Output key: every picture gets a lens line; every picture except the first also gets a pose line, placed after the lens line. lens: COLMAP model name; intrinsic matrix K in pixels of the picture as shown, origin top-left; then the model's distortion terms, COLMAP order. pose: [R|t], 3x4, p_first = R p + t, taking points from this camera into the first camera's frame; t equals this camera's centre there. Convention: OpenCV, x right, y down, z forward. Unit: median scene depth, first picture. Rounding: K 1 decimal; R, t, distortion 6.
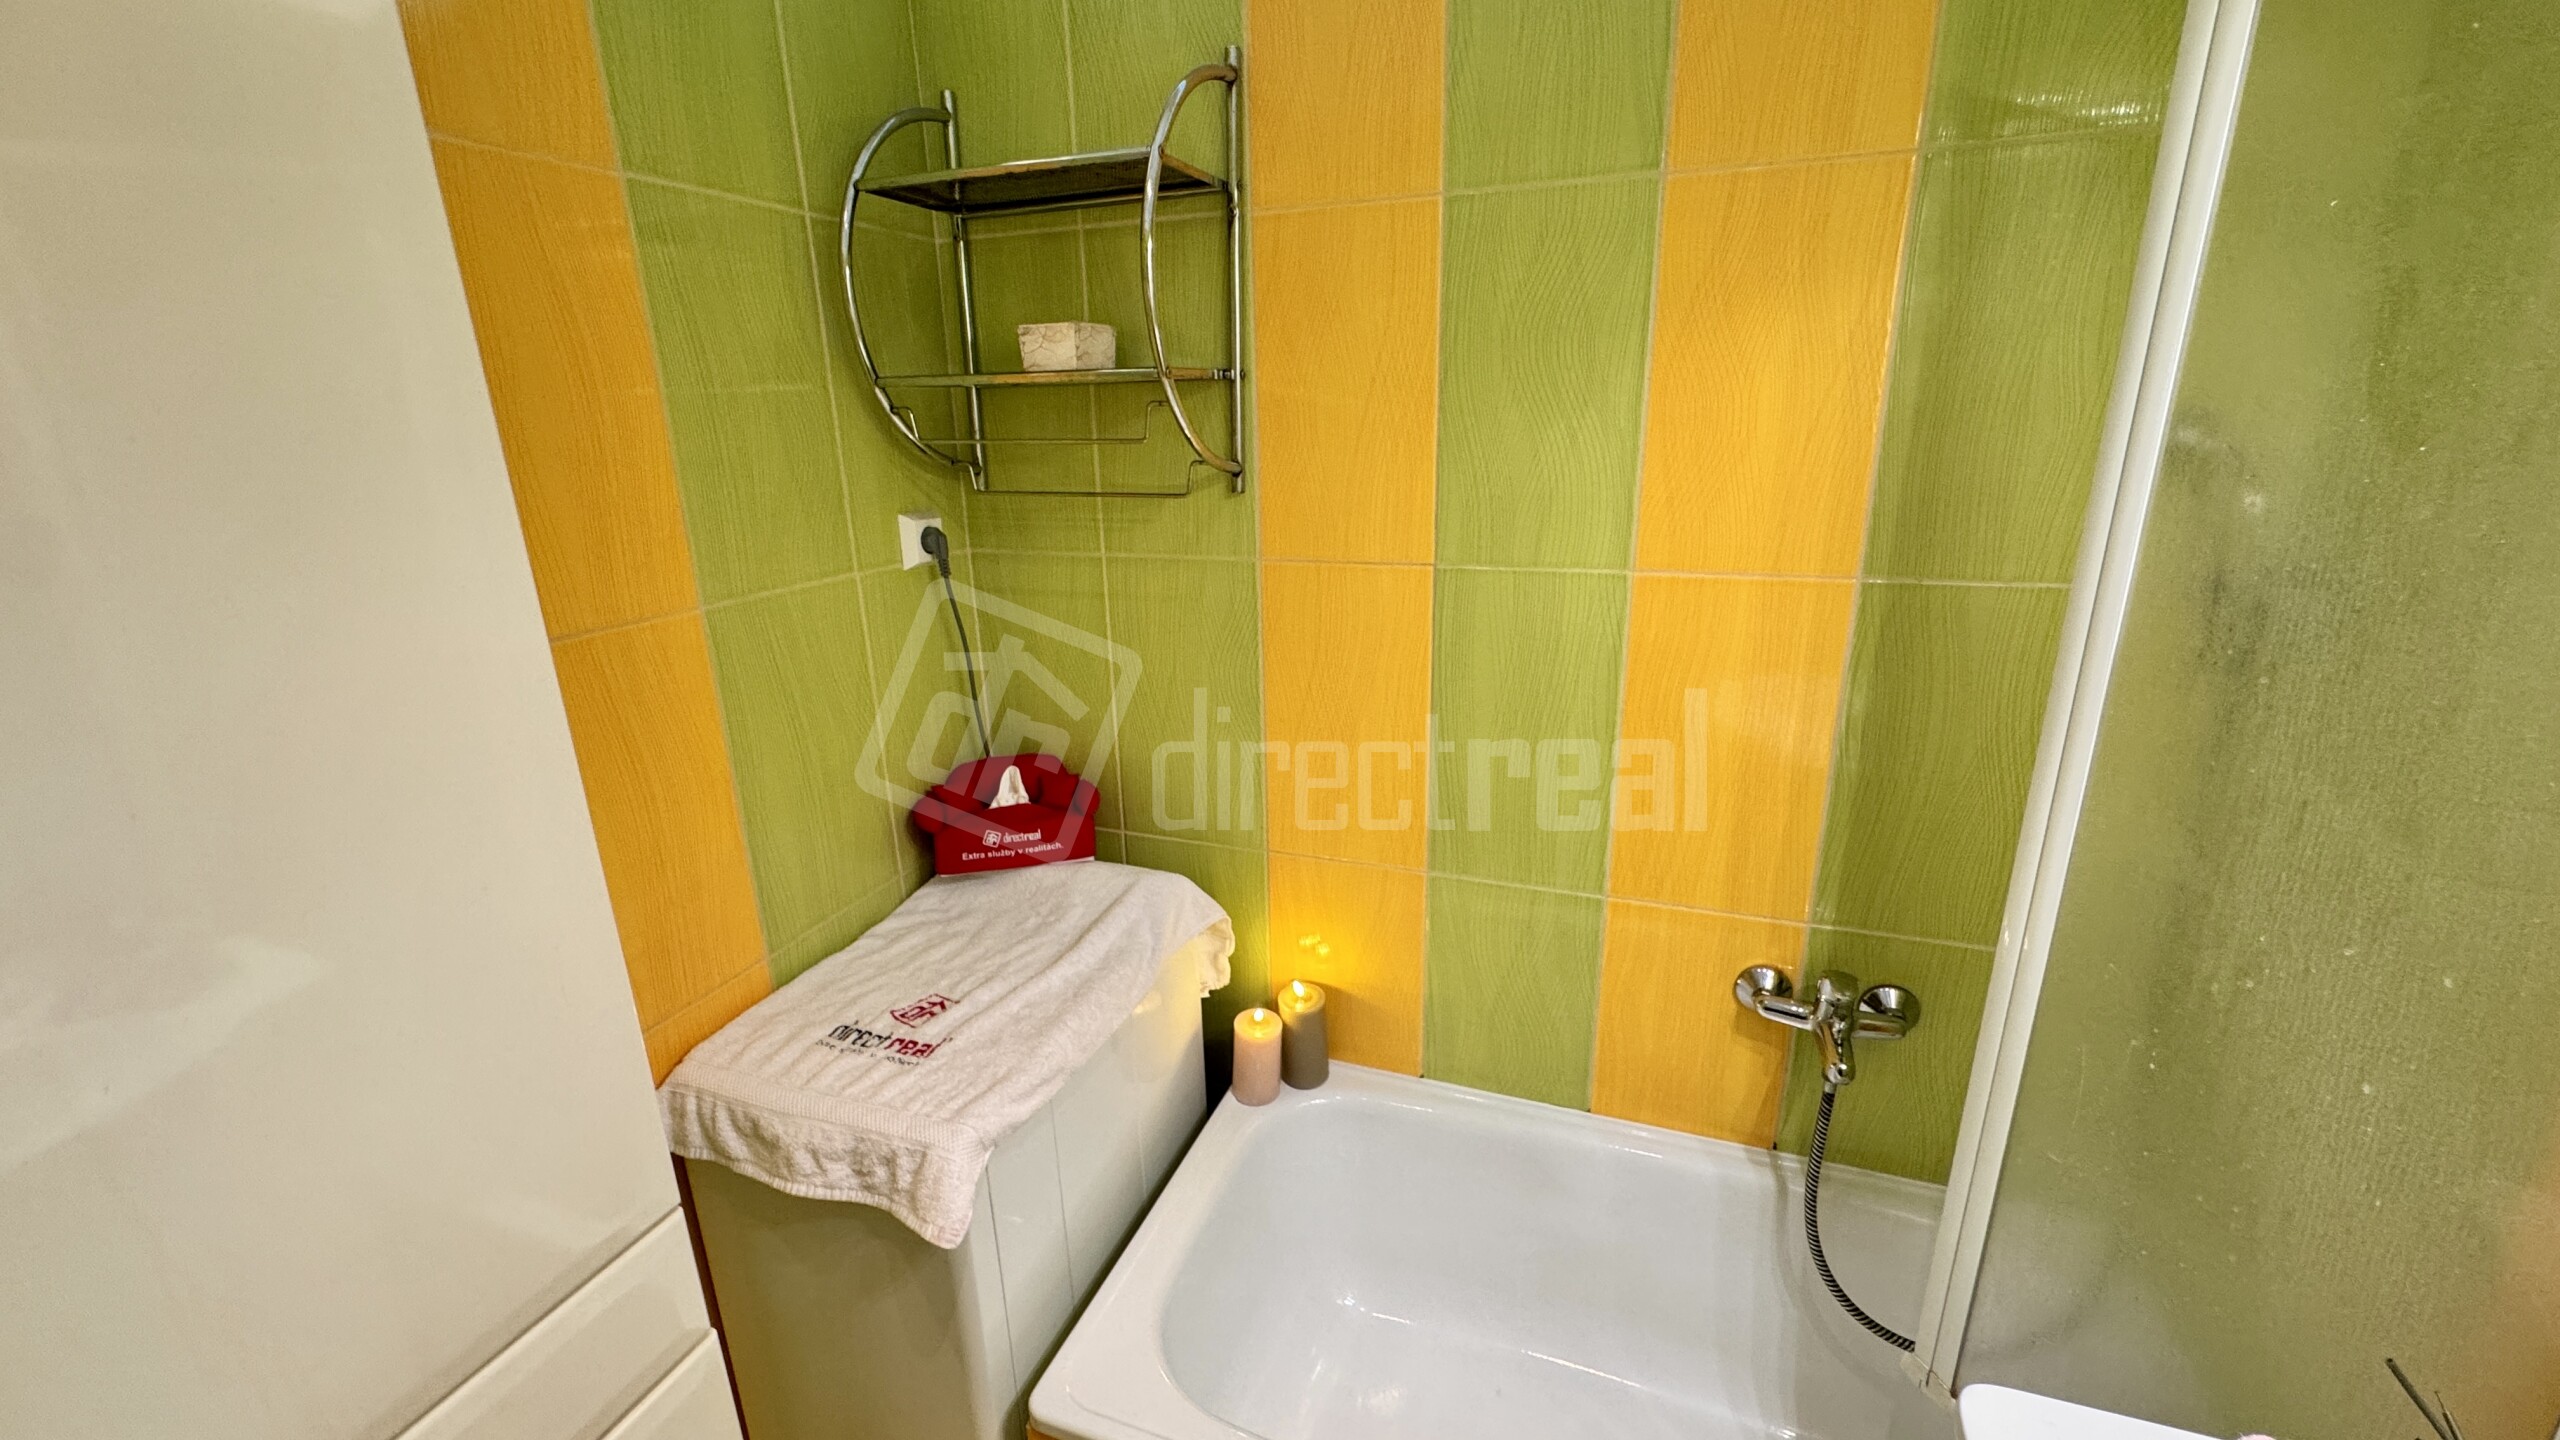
lens RADIAL K [[1023.6, 0, 1278.7], [0, 1023.6, 720.4], [0, 0, 1]] dist [-0.002889, 0.000166]
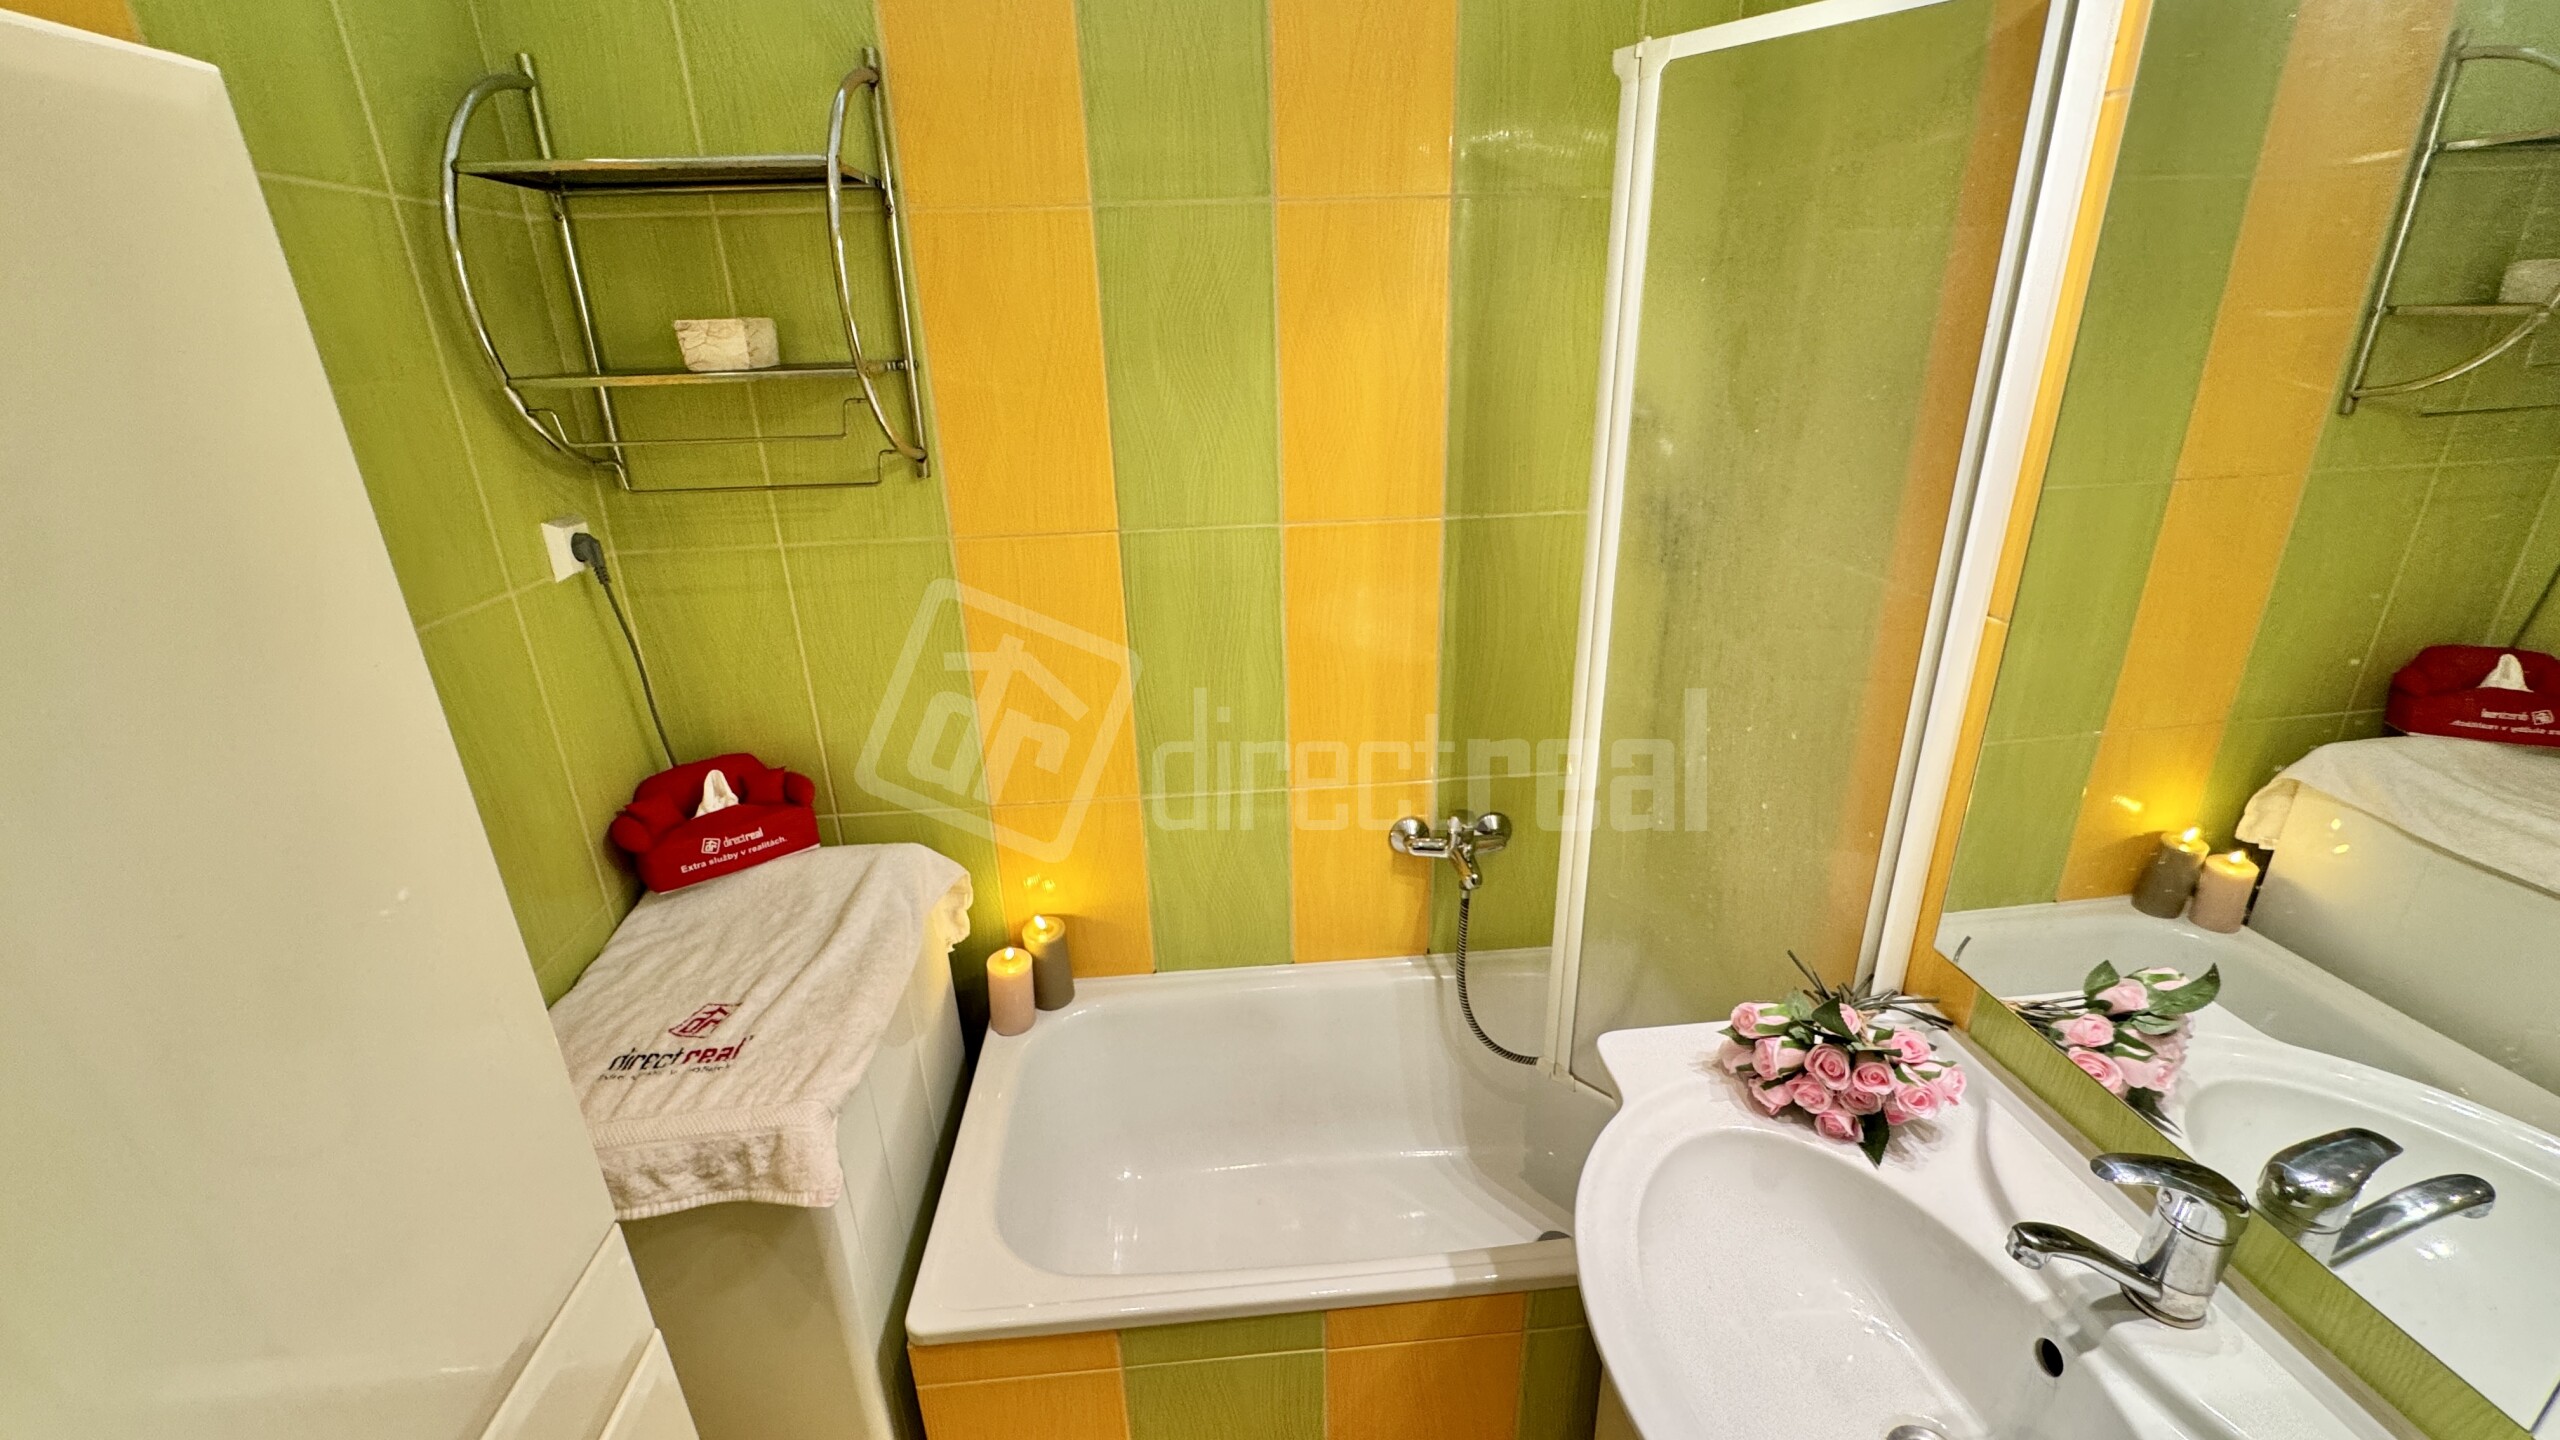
lens RADIAL K [[1023.6, 0, 1278.7], [0, 1023.6, 720.4], [0, 0, 1]] dist [-0.002889, 0.000166]
pose [[0.906305, -0.157068, 0.392353, -0.167510], [0.132022, 0.987133, 0.090213, -0.021963], [-0.401474, -0.029961, 0.915380, -0.125205]]
